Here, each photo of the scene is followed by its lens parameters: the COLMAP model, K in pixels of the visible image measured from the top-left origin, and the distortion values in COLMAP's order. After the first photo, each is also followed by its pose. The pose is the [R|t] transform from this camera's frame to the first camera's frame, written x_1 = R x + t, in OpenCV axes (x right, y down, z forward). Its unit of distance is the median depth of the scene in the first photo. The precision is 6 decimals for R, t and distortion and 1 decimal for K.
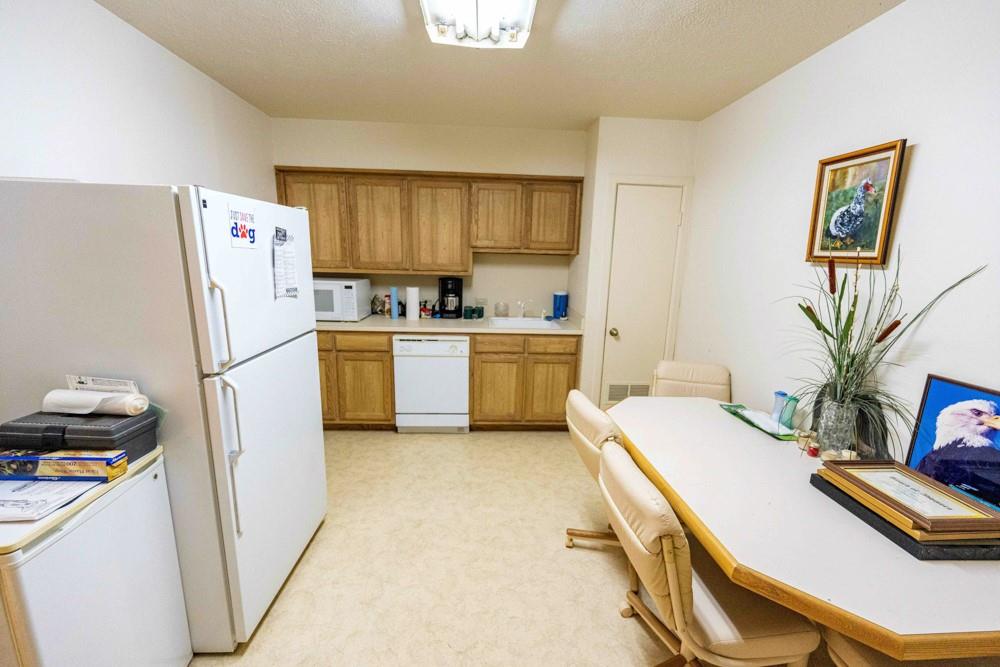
lens RADIAL K [[393.6, 0, 500.1], [0, 393.6, 335.7], [0, 0, 1]] dist [-0.001803, -0.000277]
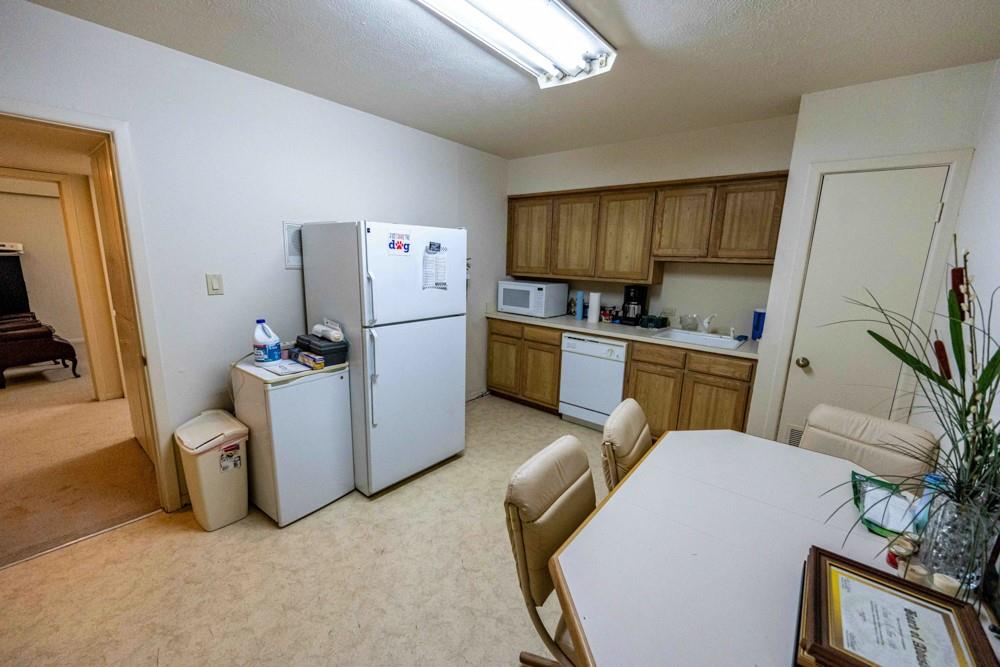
lens RADIAL K [[393.6, 0, 518.2], [0, 393.6, 335.9], [0, 0, 1]] dist [-0.001803, -0.000277]
pose [[0.756266, 0.124694, -0.642272, 0.352654], [-0.142051, 0.989547, 0.024852, -0.000415], [0.638657, 0.072441, 0.766074, 0.034770]]
